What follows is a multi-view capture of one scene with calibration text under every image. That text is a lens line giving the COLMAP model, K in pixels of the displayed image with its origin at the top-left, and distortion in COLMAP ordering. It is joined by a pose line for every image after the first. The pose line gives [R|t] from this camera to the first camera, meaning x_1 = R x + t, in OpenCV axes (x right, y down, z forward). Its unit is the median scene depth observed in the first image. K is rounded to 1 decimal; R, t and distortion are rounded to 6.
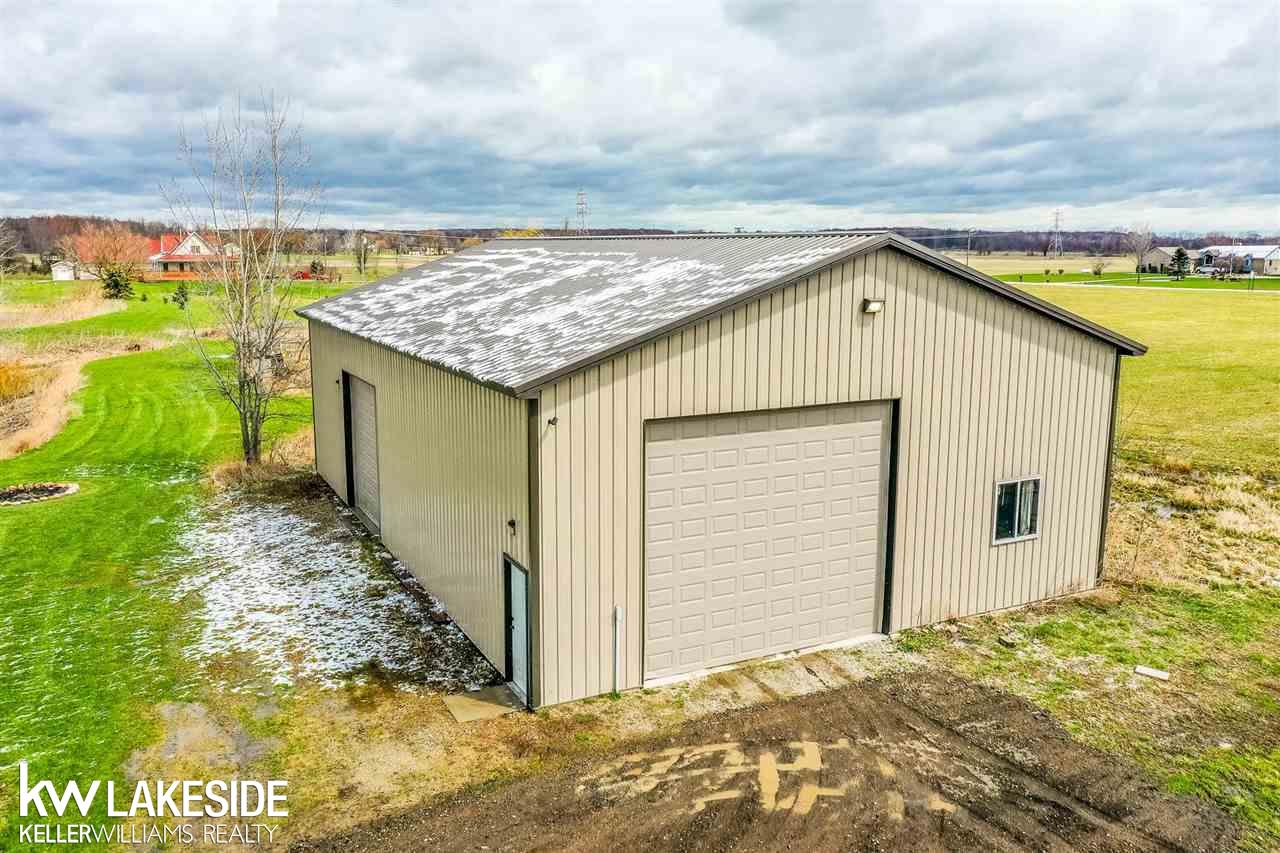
lens RADIAL K [[1024.1, 0, 638.9], [0, 1024.1, 428.3], [0, 0, 1]] dist [0.045705, -0.022782]
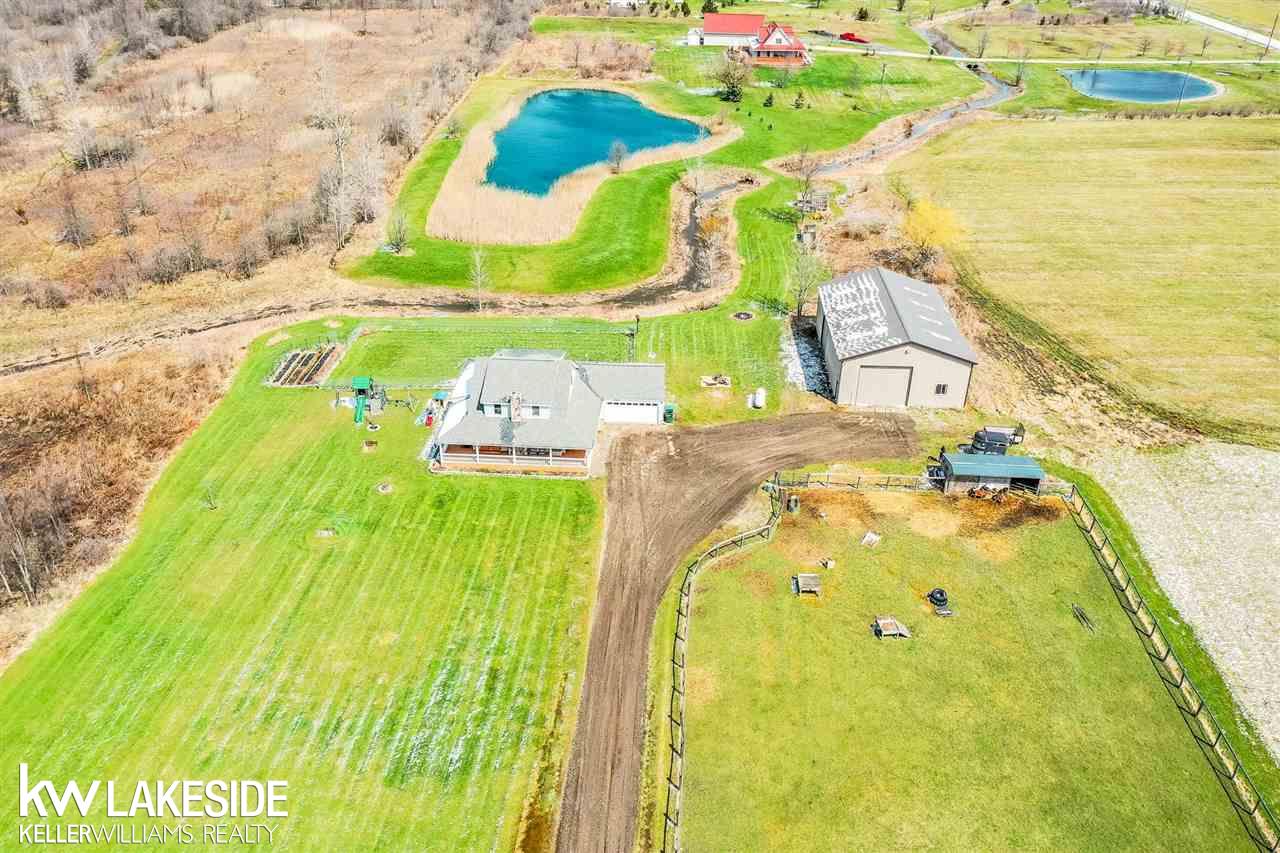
lens RADIAL K [[1024.1, 0, 639.4], [0, 1024.1, 427.3], [0, 0, 1]] dist [0.045705, -0.022782]
pose [[0.874691, 0.254437, -0.412527, 1.208482], [-0.103172, 0.929365, 0.354453, -1.397739], [0.473574, -0.267476, 0.839157, -4.028097]]
